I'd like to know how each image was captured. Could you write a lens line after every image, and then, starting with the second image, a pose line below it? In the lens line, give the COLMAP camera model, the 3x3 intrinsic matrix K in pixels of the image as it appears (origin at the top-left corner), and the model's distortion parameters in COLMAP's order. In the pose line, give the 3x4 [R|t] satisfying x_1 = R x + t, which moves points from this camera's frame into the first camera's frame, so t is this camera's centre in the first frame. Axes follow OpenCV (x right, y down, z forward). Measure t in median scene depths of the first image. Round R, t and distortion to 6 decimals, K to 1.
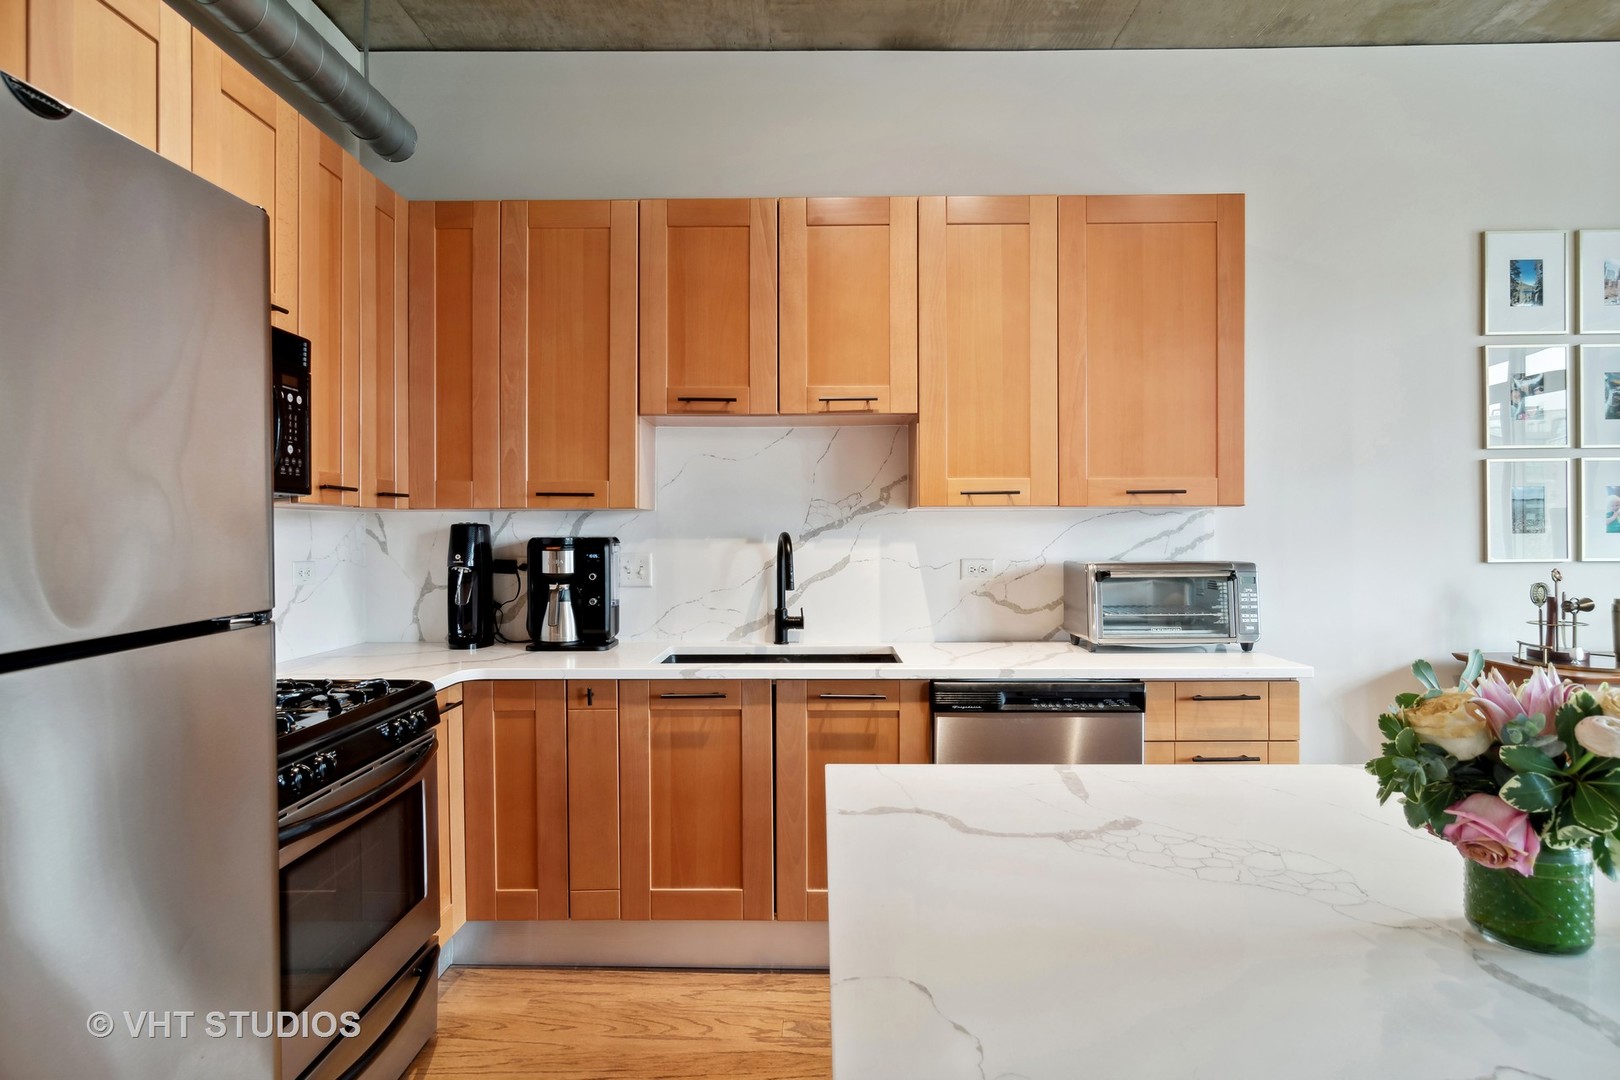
lens RADIAL K [[874.5, 0, 804.4], [0, 874.5, 533.3], [0, 0, 1]] dist [0.002214, 0.001389]
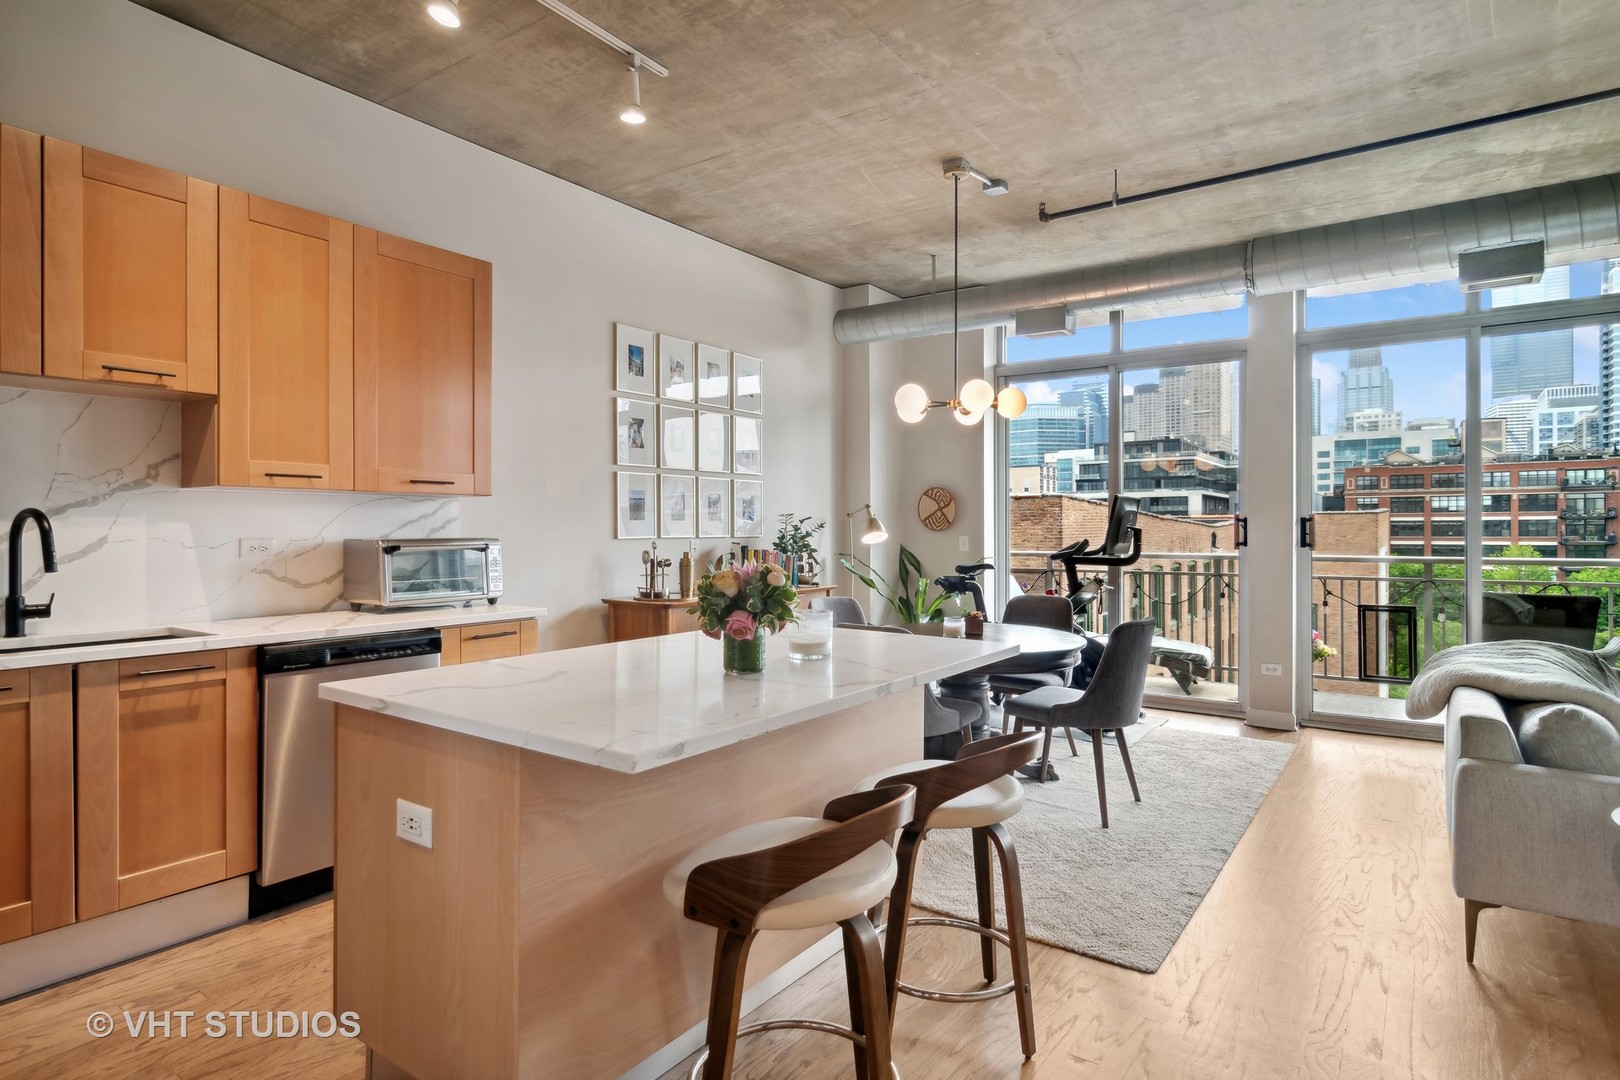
lens RADIAL K [[881.5, 0, 806.9], [0, 881.5, 529.2], [0, 0, 1]] dist [0.002364, 0.000843]
pose [[0.565642, 0.003345, 0.824644, -0.325590], [-0.000236, 0.999992, -0.003895, 0.023968], [-0.824651, 0.002009, 0.565639, -0.154745]]
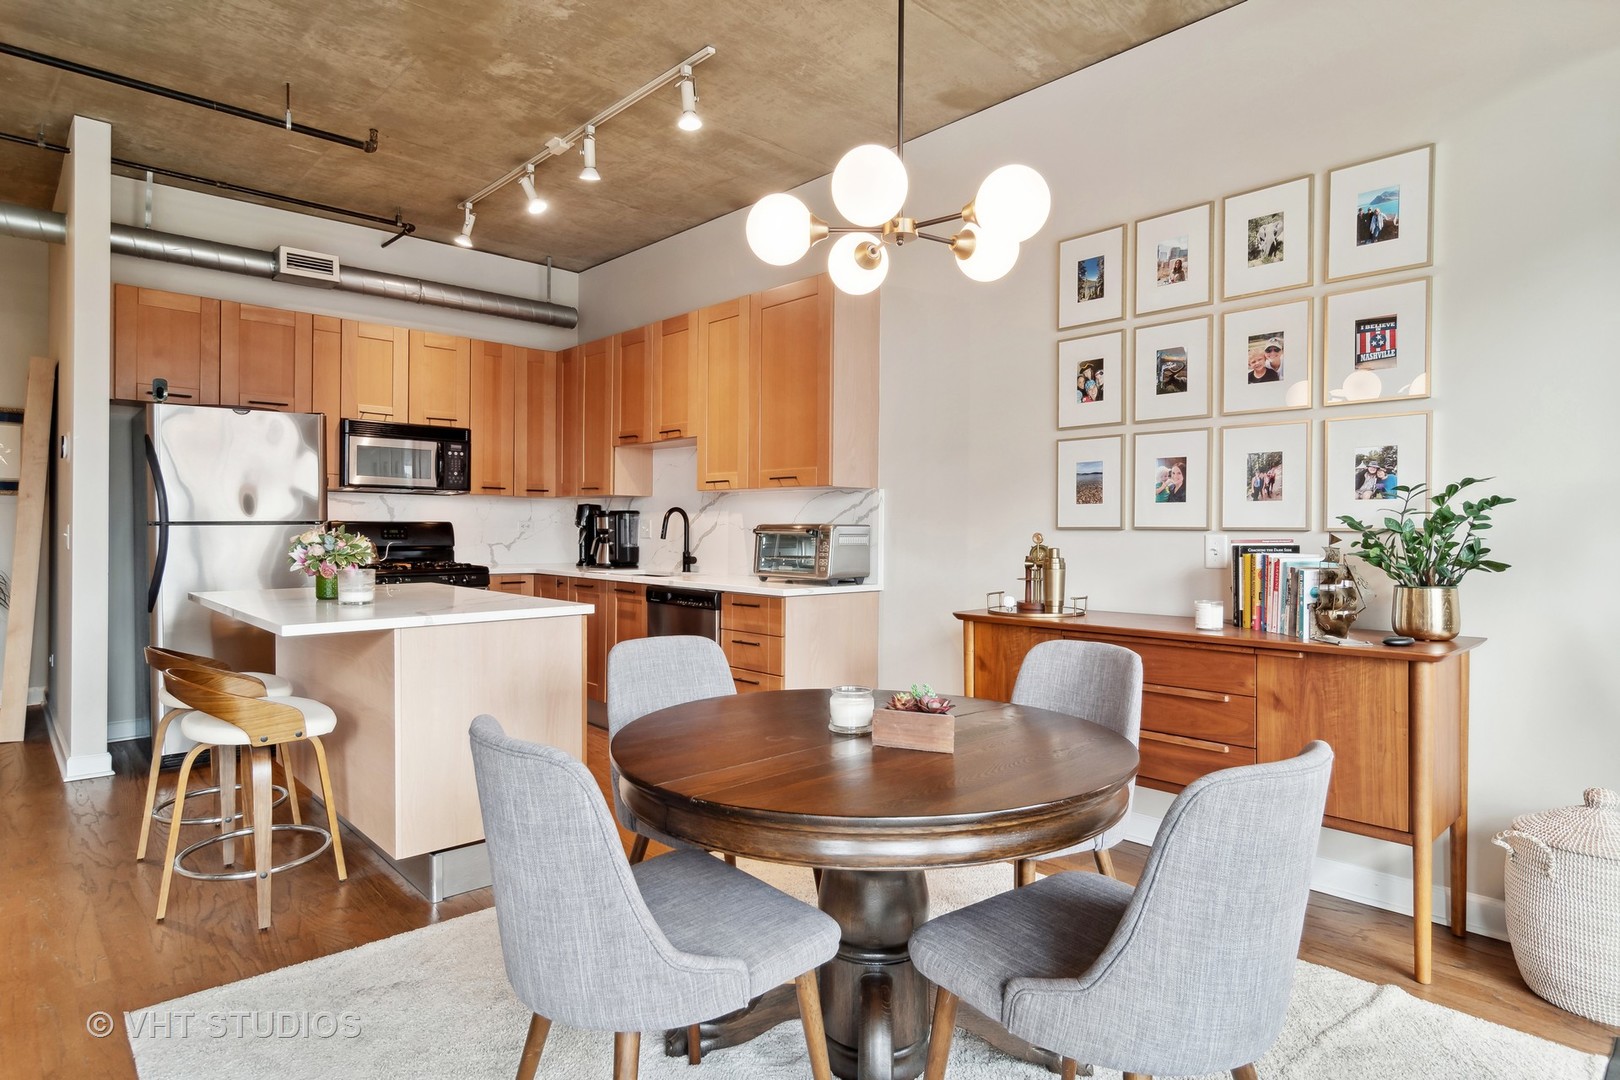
lens RADIAL K [[892.2, 0, 805.2], [0, 892.2, 534.3], [0, 0, 1]] dist [0.003378, -0.000268]
pose [[0.687856, 0.014328, -0.725706, 1.507669], [-0.012864, 0.999889, 0.007548, 0.037590], [0.725733, 0.004144, 0.687964, -0.047554]]
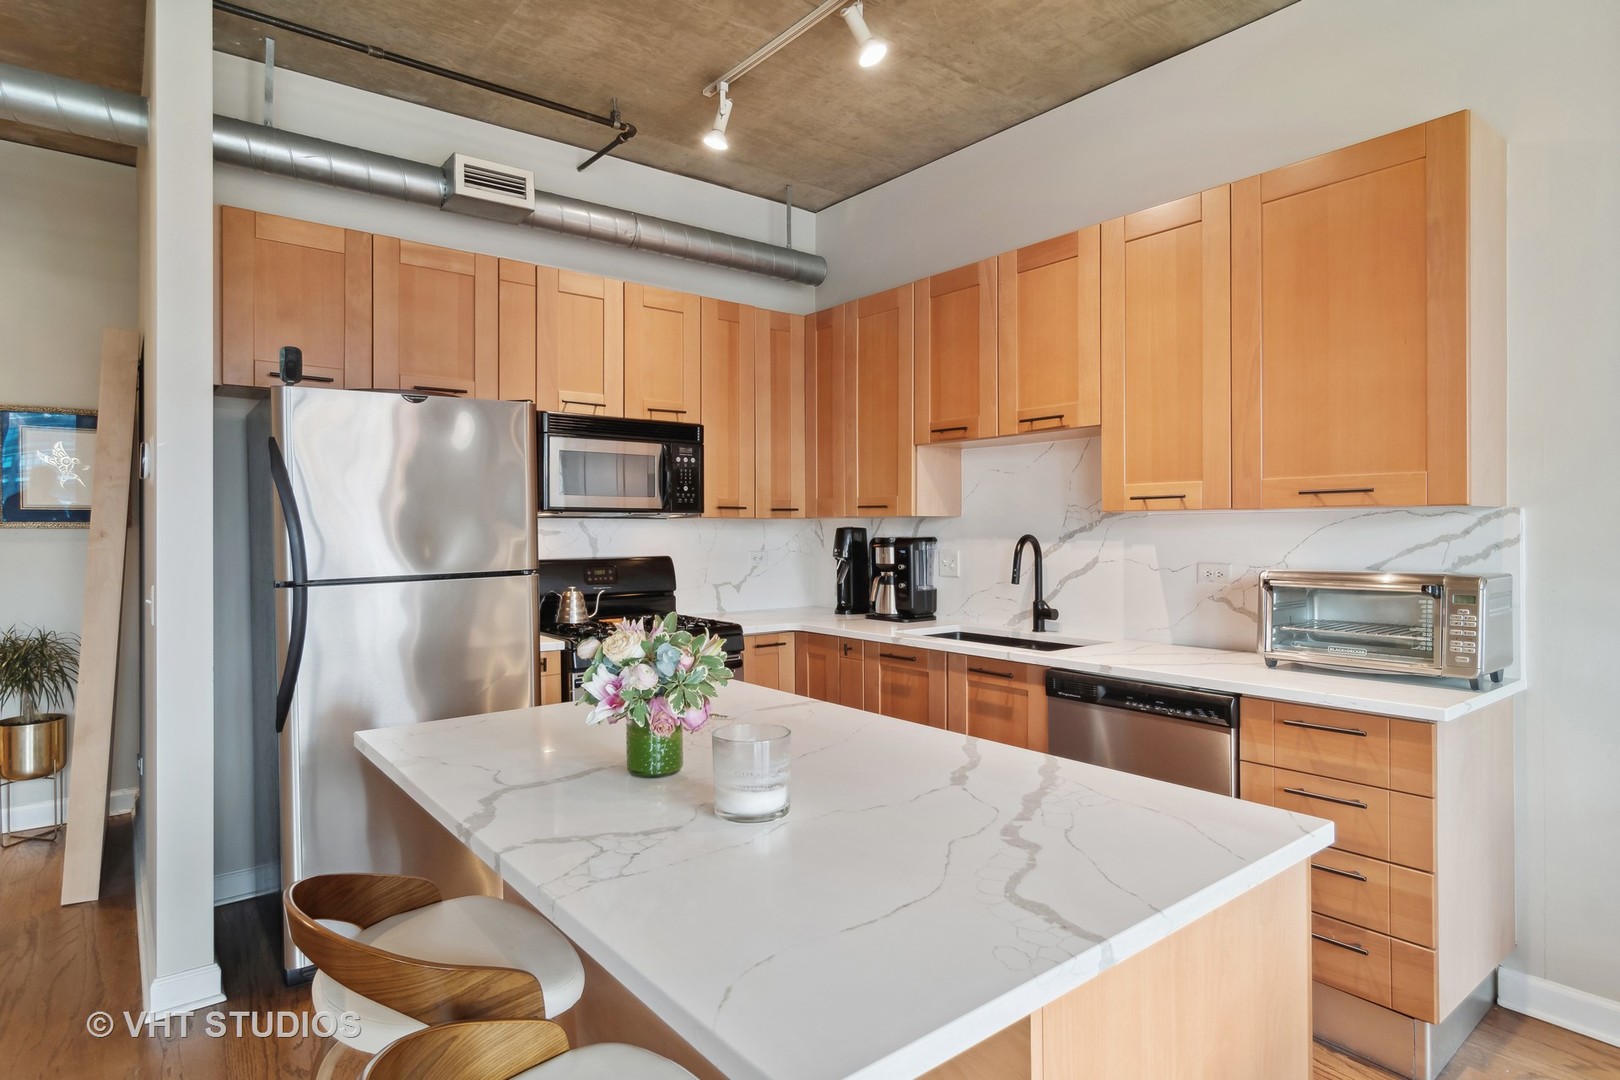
lens RADIAL K [[881.5, 0, 806.9], [0, 881.5, 529.2], [0, 0, 1]] dist [0.002364, 0.000843]
pose [[0.631326, 0.000872, -0.775517, 0.723214], [0.000504, 0.999999, 0.001535, -0.010709], [0.775518, -0.001360, 0.631325, 0.034414]]
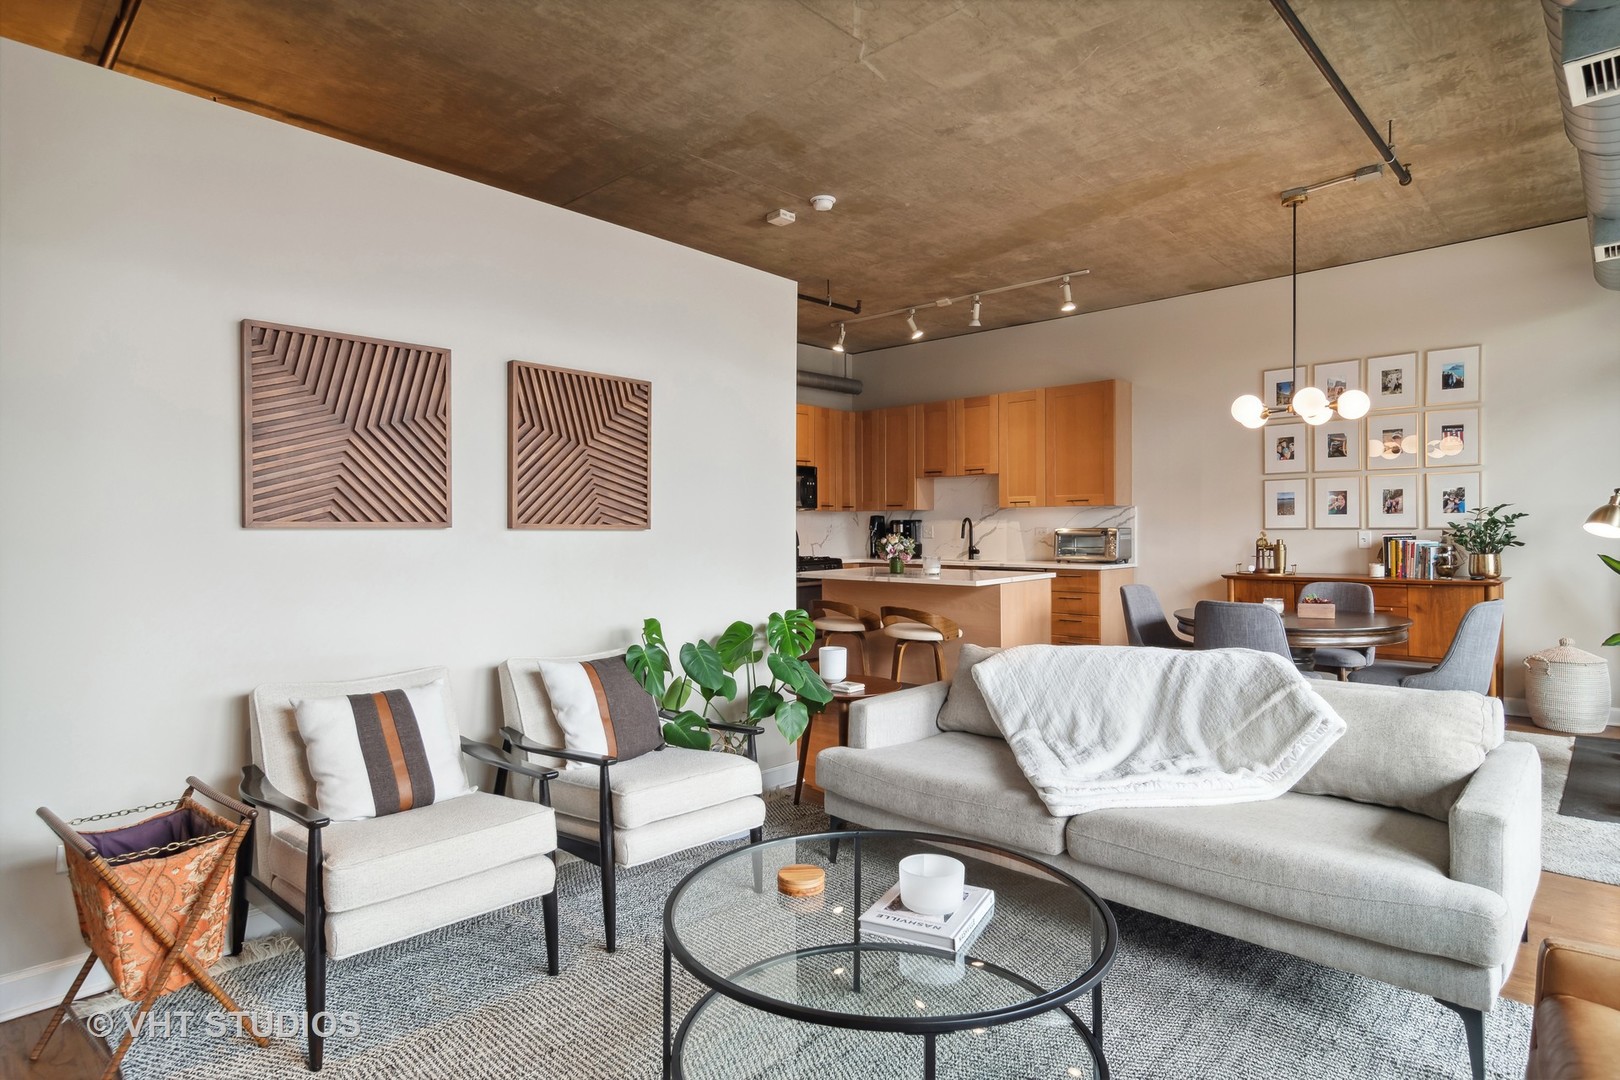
lens RADIAL K [[864.9, 0, 805.1], [0, 864.9, 534.6], [0, 0, 1]] dist [0.000340, 0.003062]
pose [[0.729735, 0.004735, -0.683714, 1.495606], [0.001835, 0.999959, 0.008883, 0.027527], [0.683728, -0.007737, 0.729696, -1.348640]]
